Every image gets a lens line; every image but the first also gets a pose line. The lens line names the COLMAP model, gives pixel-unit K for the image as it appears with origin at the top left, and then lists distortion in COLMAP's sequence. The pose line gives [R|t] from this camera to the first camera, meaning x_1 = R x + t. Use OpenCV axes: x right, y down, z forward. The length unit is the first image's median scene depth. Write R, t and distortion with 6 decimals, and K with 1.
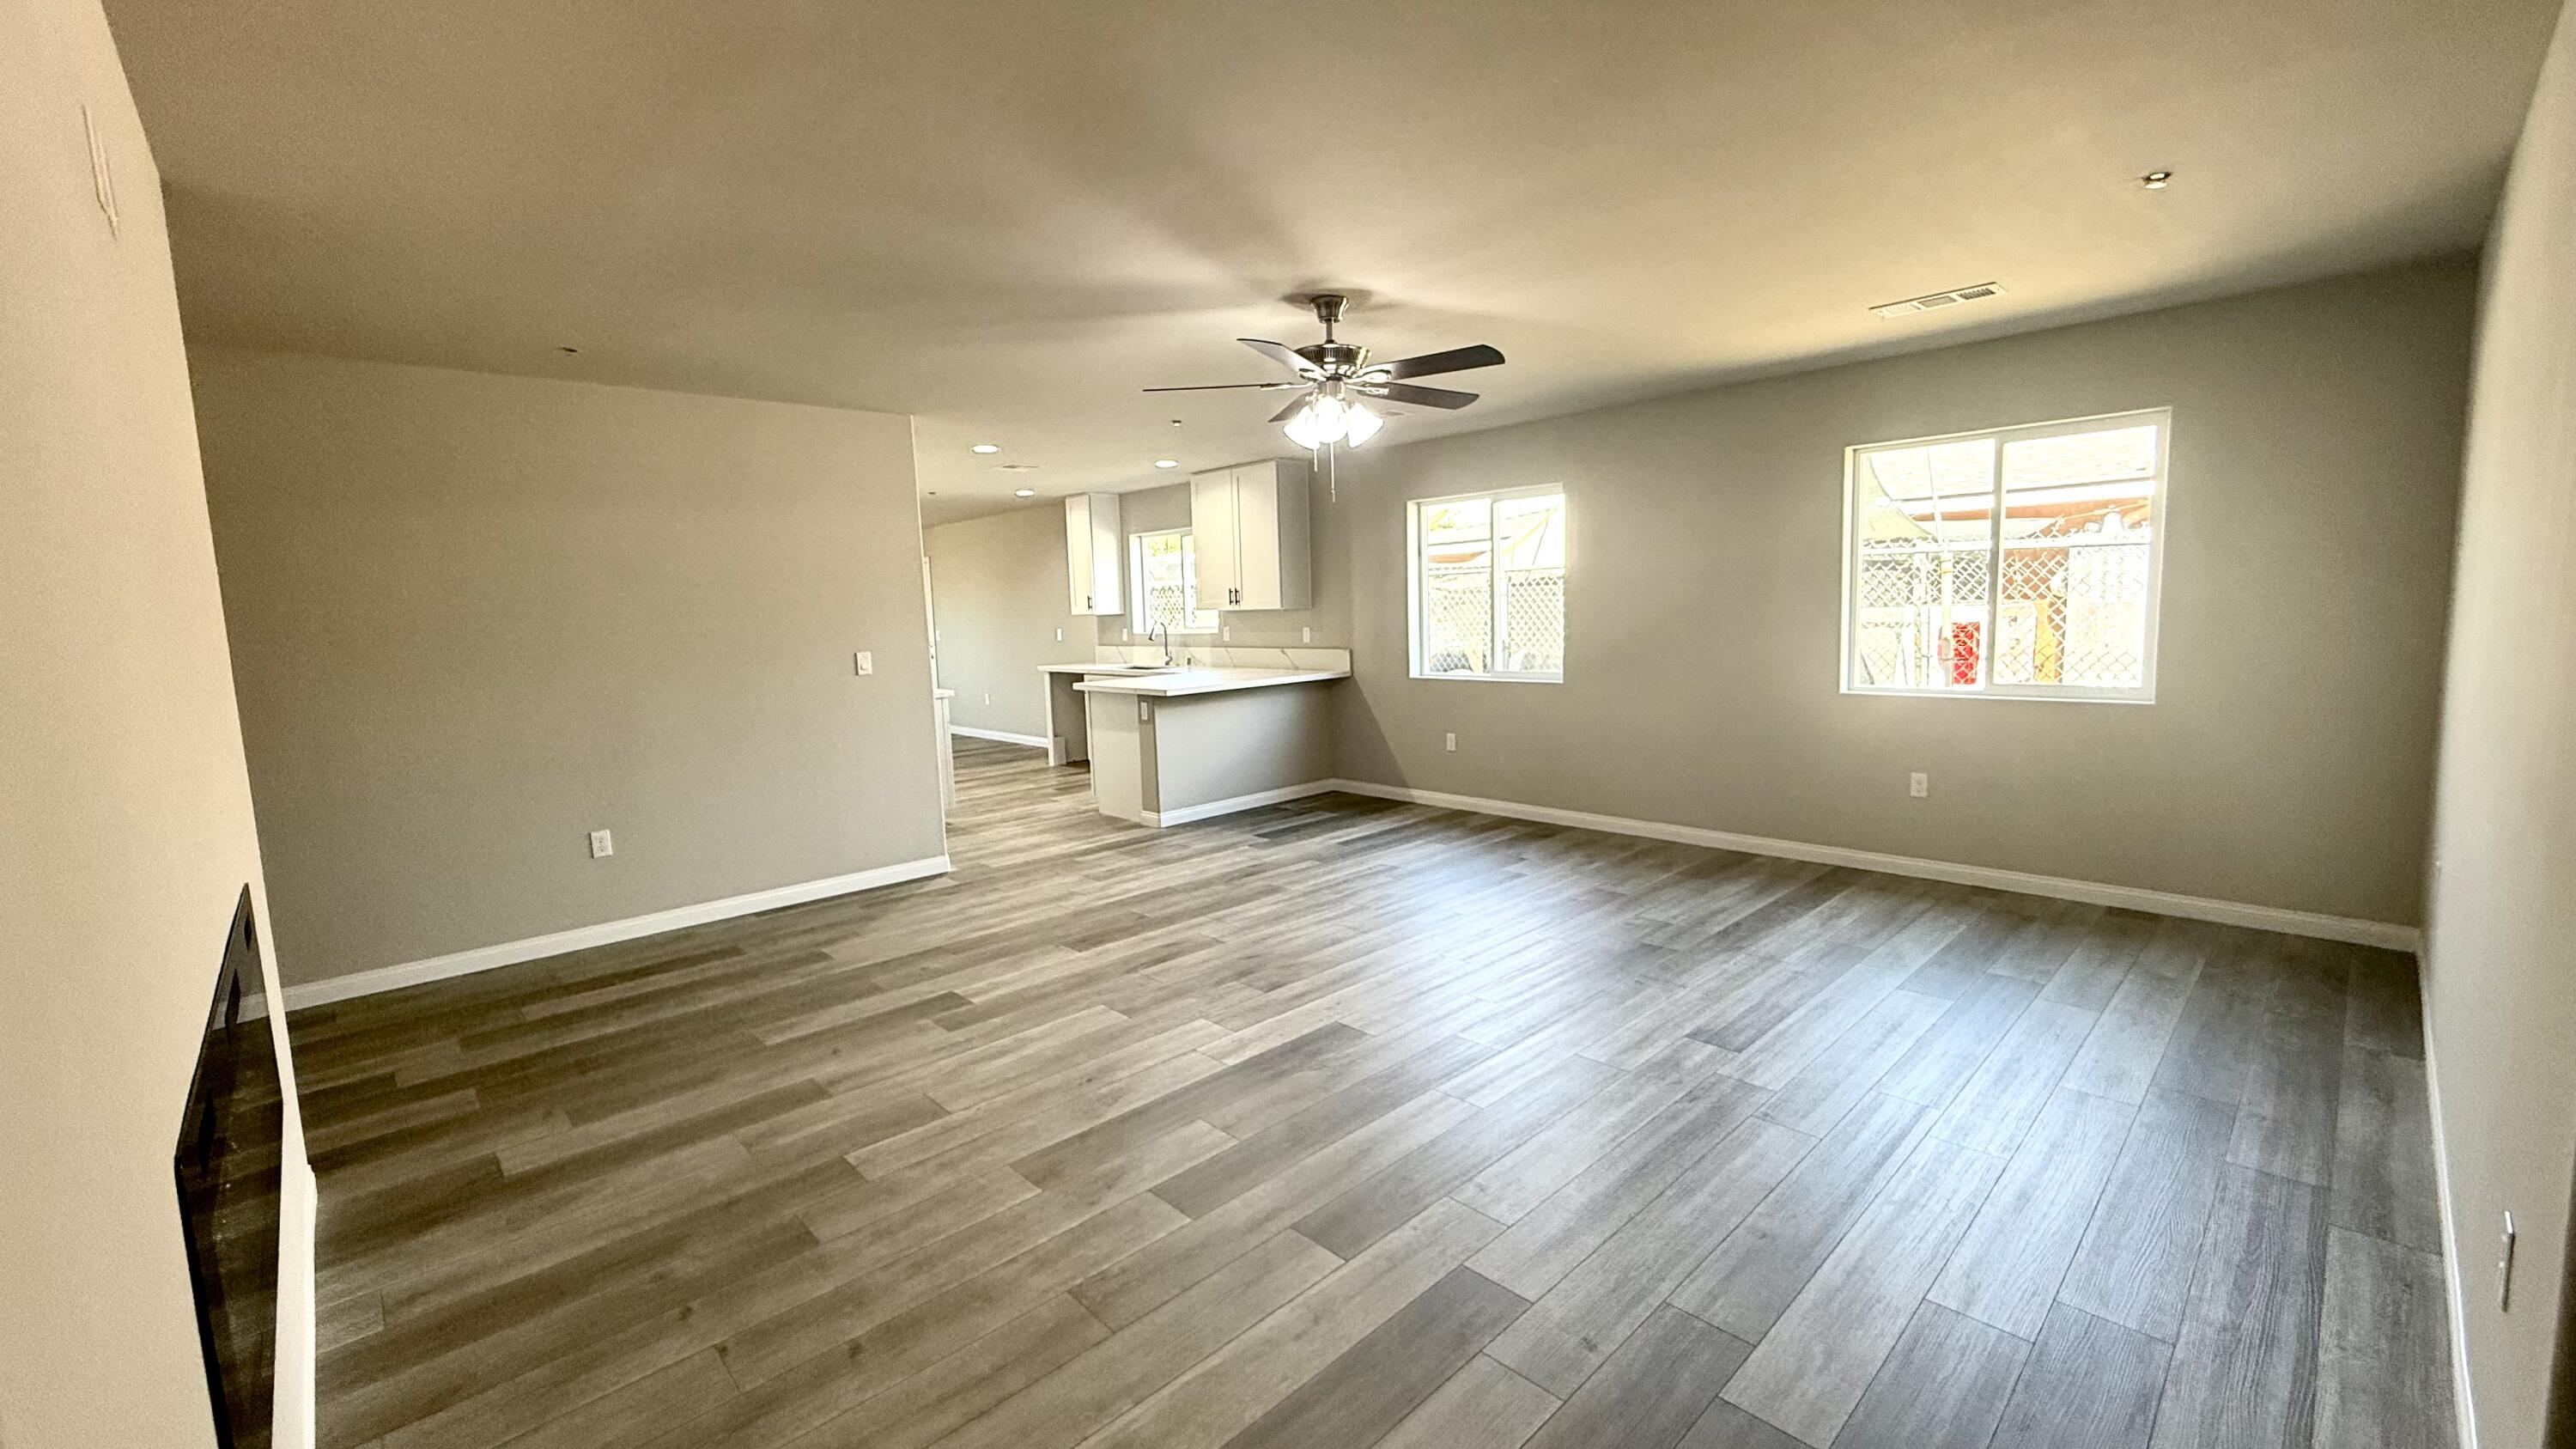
lens RADIAL K [[1032.3, 0, 1276.8], [0, 1032.3, 722.0], [0, 0, 1]] dist [0.000087, 0.000045]
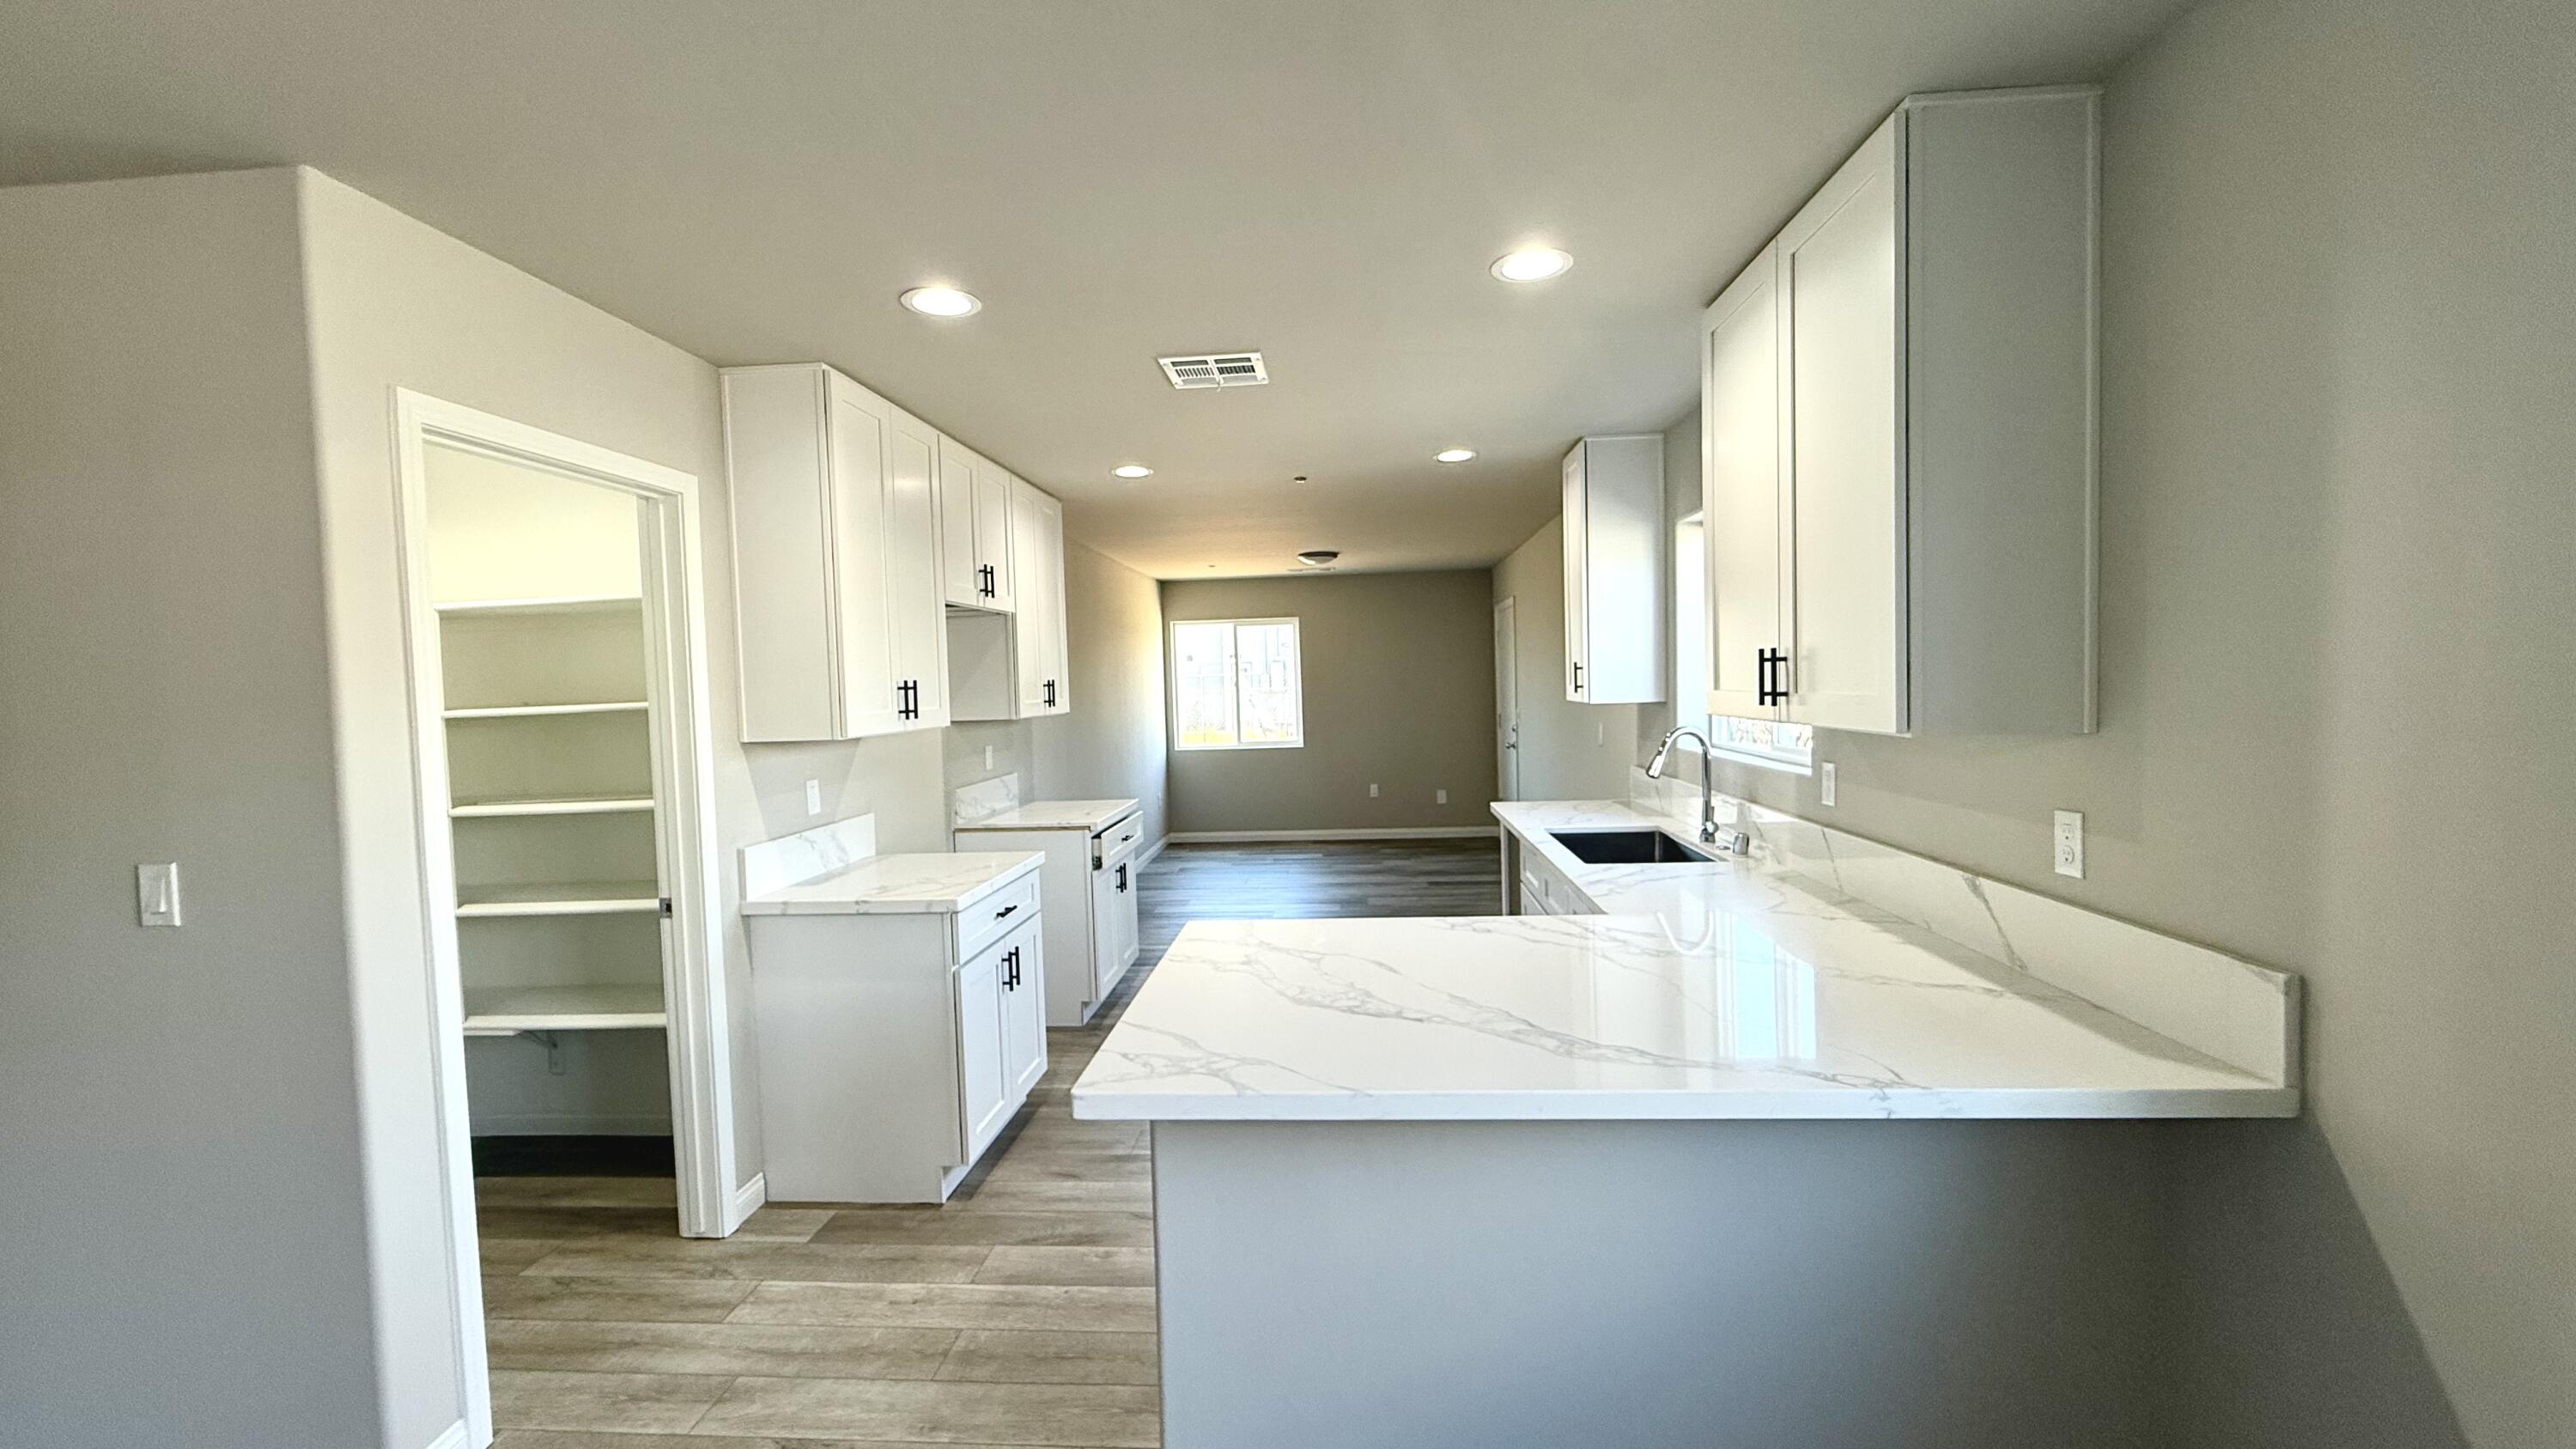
lens RADIAL K [[1033.6, 0, 1285.3], [0, 1033.6, 723.9], [0, 0, 1]] dist [0.001289, 0.000244]
pose [[0.674454, 0.042640, -0.737084, 0.149663], [-0.073065, 0.997285, -0.009164, -0.177712], [0.734693, 0.060035, 0.675738, 1.322096]]
